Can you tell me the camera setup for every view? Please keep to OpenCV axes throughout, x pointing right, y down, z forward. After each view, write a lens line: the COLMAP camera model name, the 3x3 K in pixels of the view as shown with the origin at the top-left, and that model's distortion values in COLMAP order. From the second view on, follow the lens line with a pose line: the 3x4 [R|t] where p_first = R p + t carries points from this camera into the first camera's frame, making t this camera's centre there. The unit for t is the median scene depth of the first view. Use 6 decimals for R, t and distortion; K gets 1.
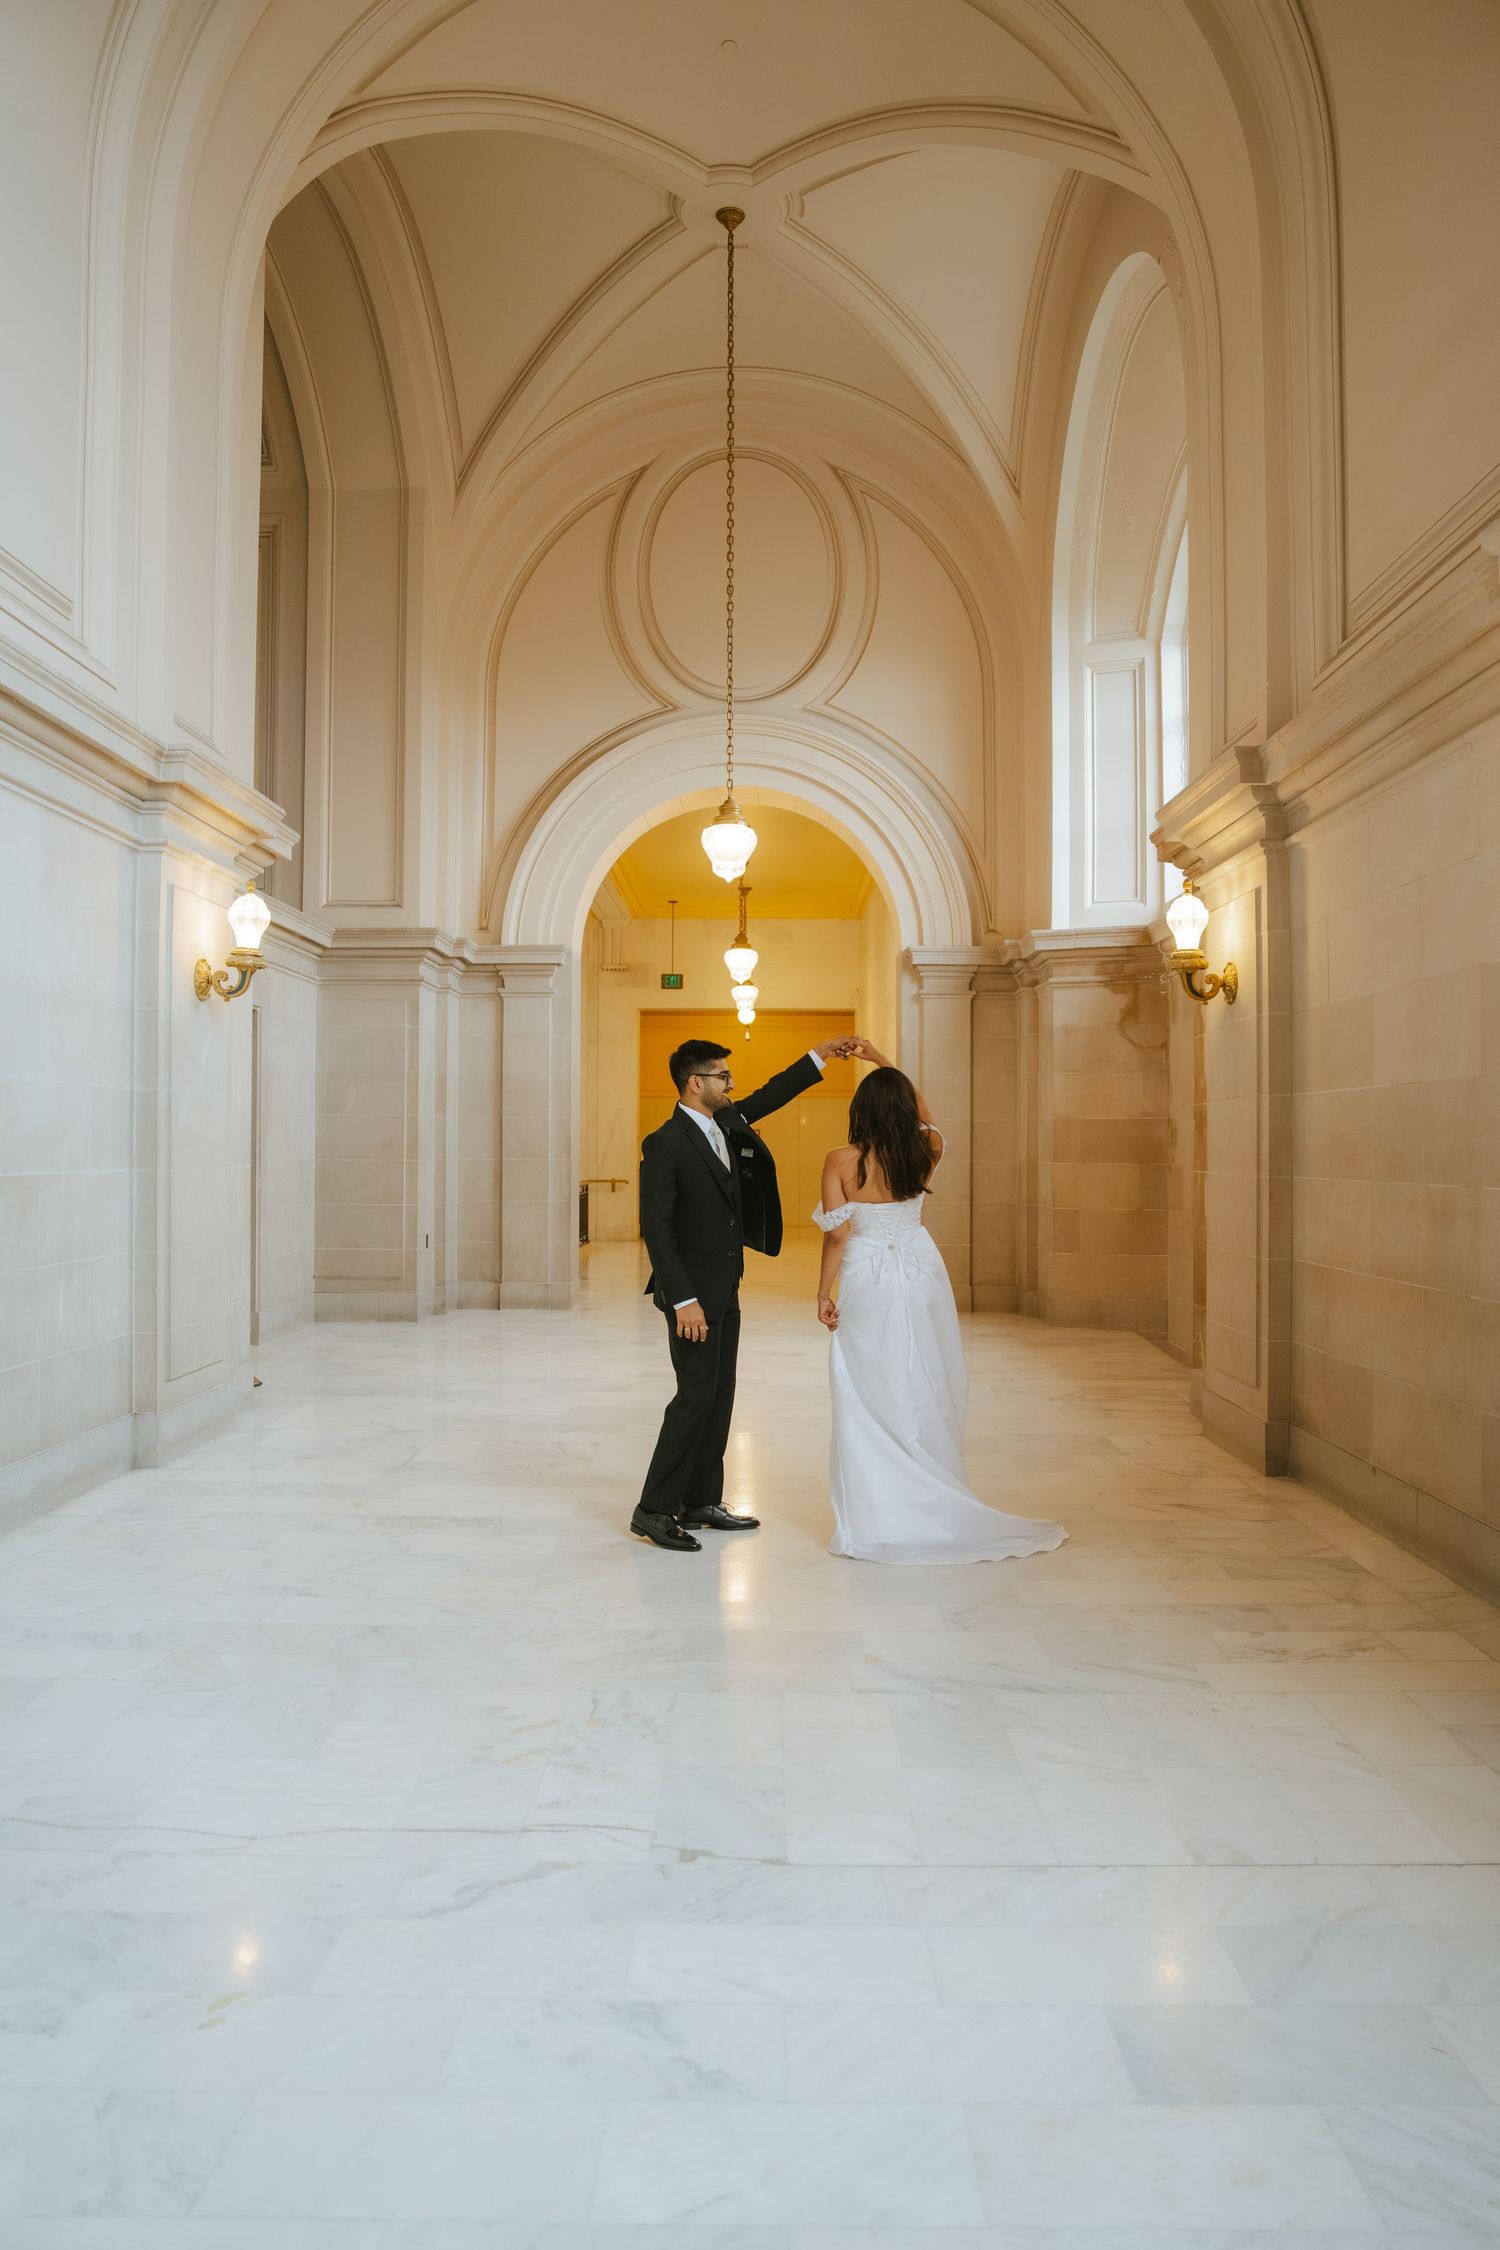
lens RADIAL K [[1562.9, 0, 750.0], [0, 1562.9, 1125.0], [0, 0, 1]] dist [-0.070447, 0.066484]
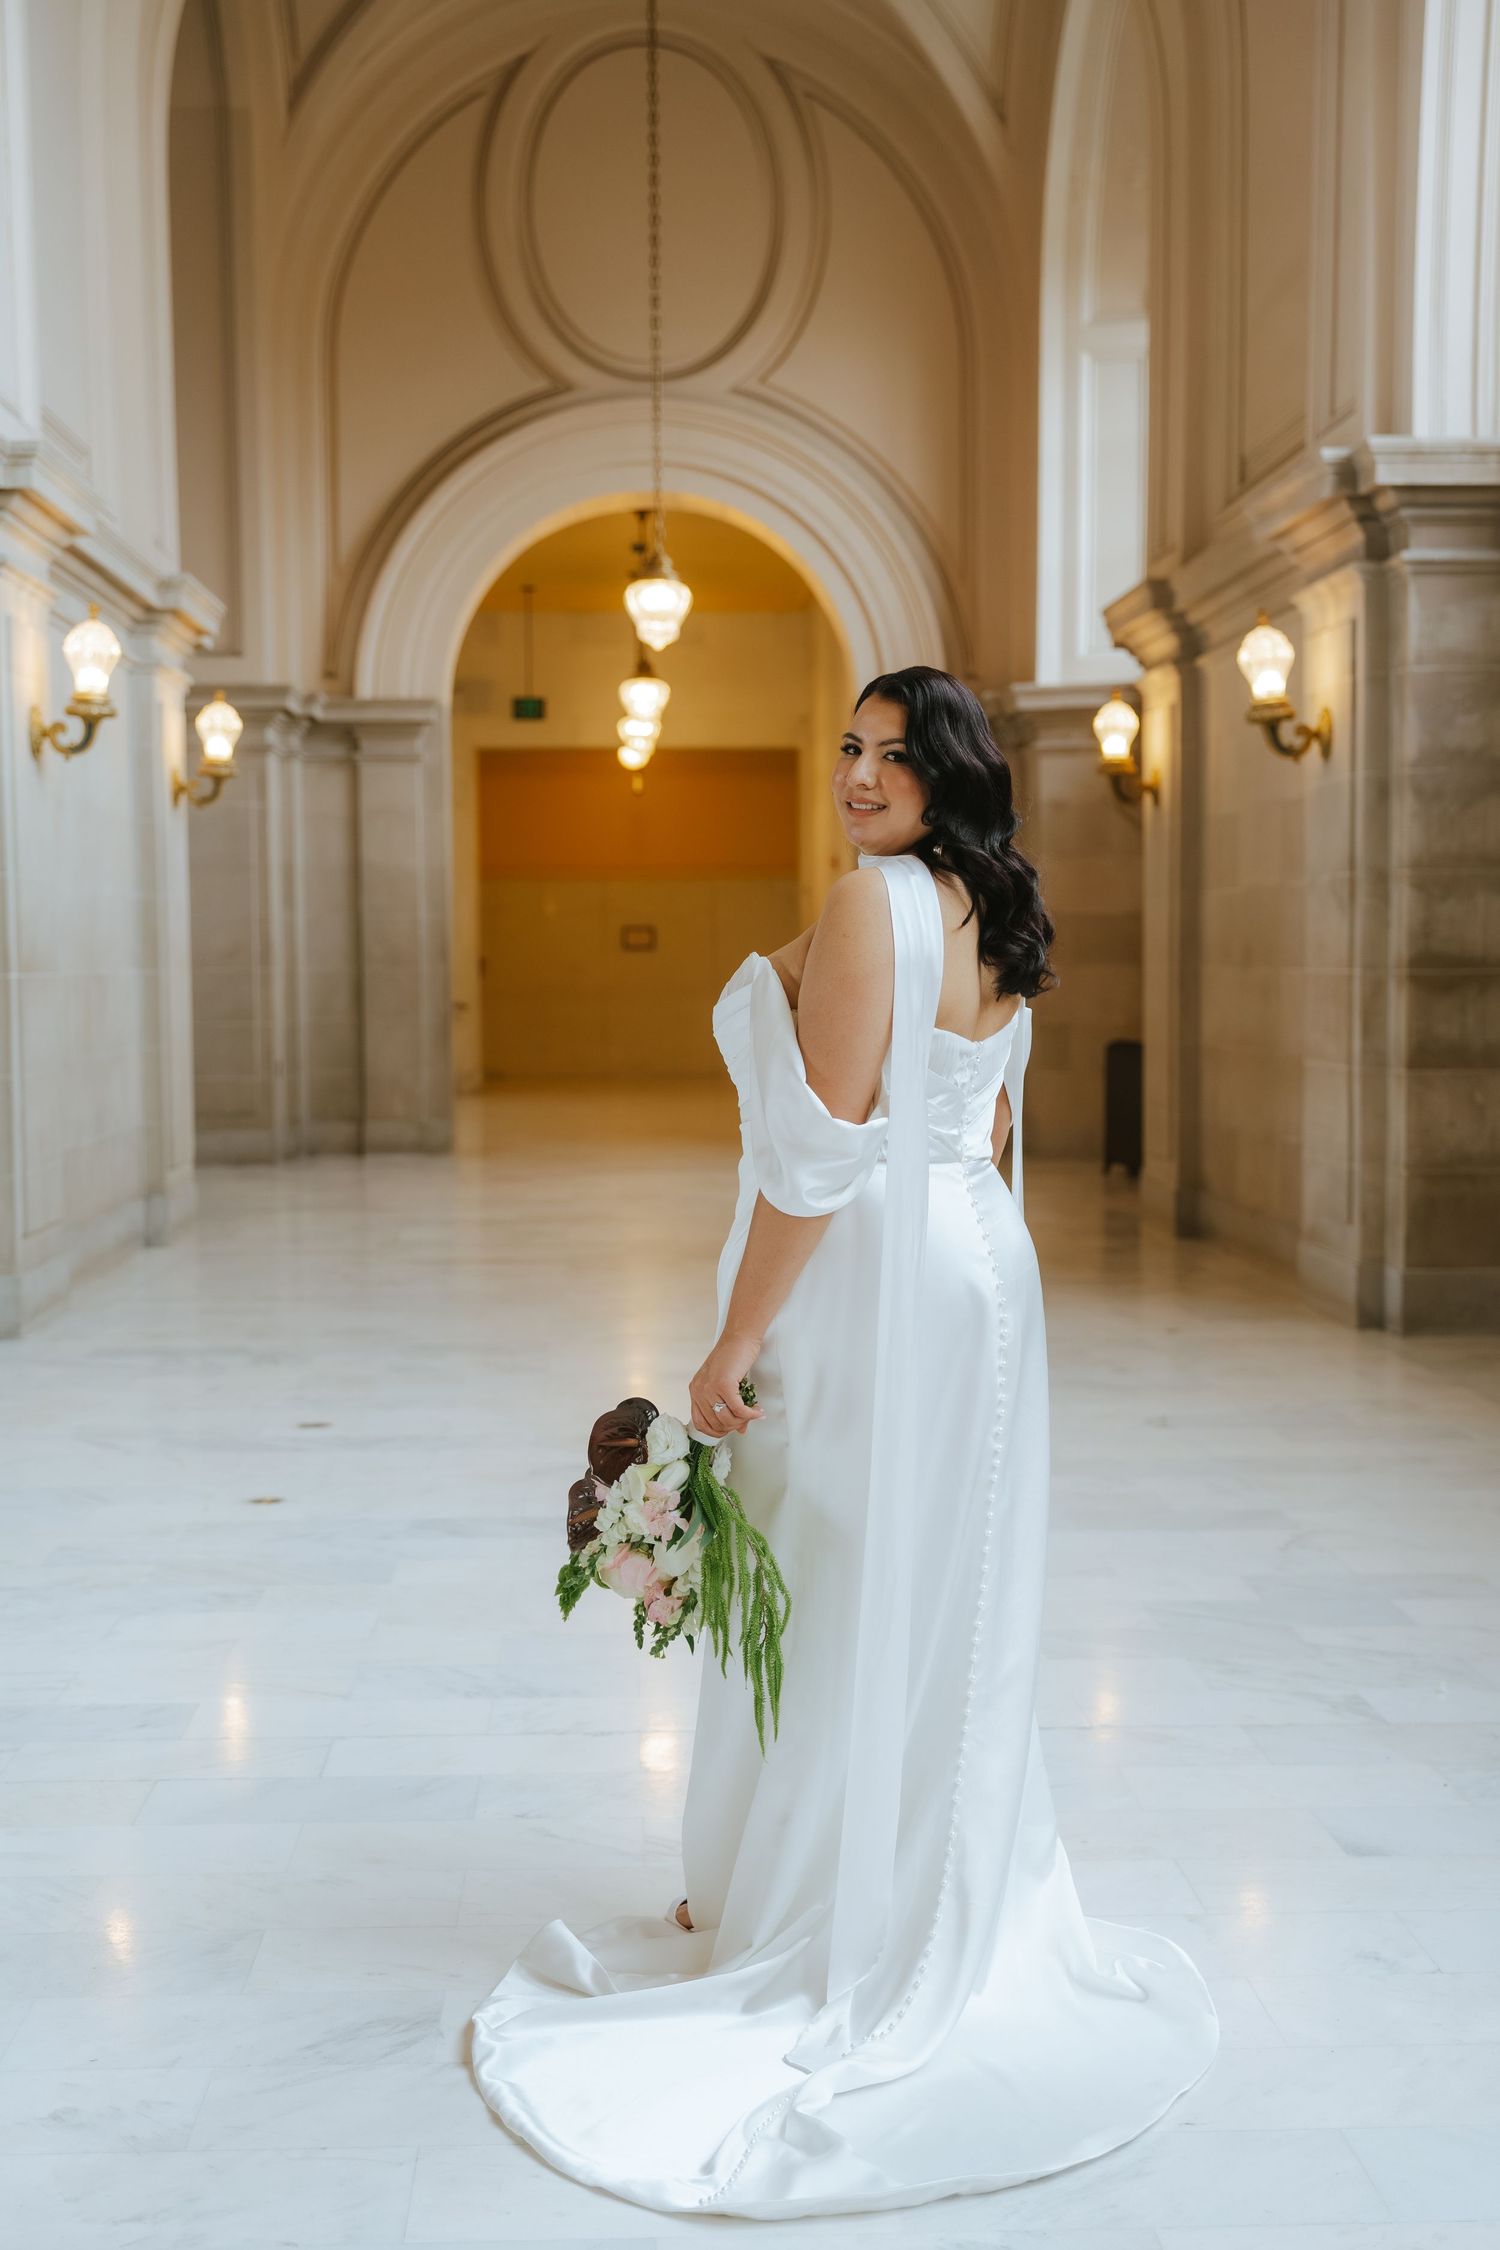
lens RADIAL K [[2823.7, 0, 750.0], [0, 2823.7, 1125.0], [0, 0, 1]] dist [0.016493, 0.010727]
pose [[0.998691, -0.011907, 0.049747, -0.033455], [0.008262, 0.997310, 0.072835, -0.001900], [-0.050481, -0.072328, 0.996103, -0.458721]]
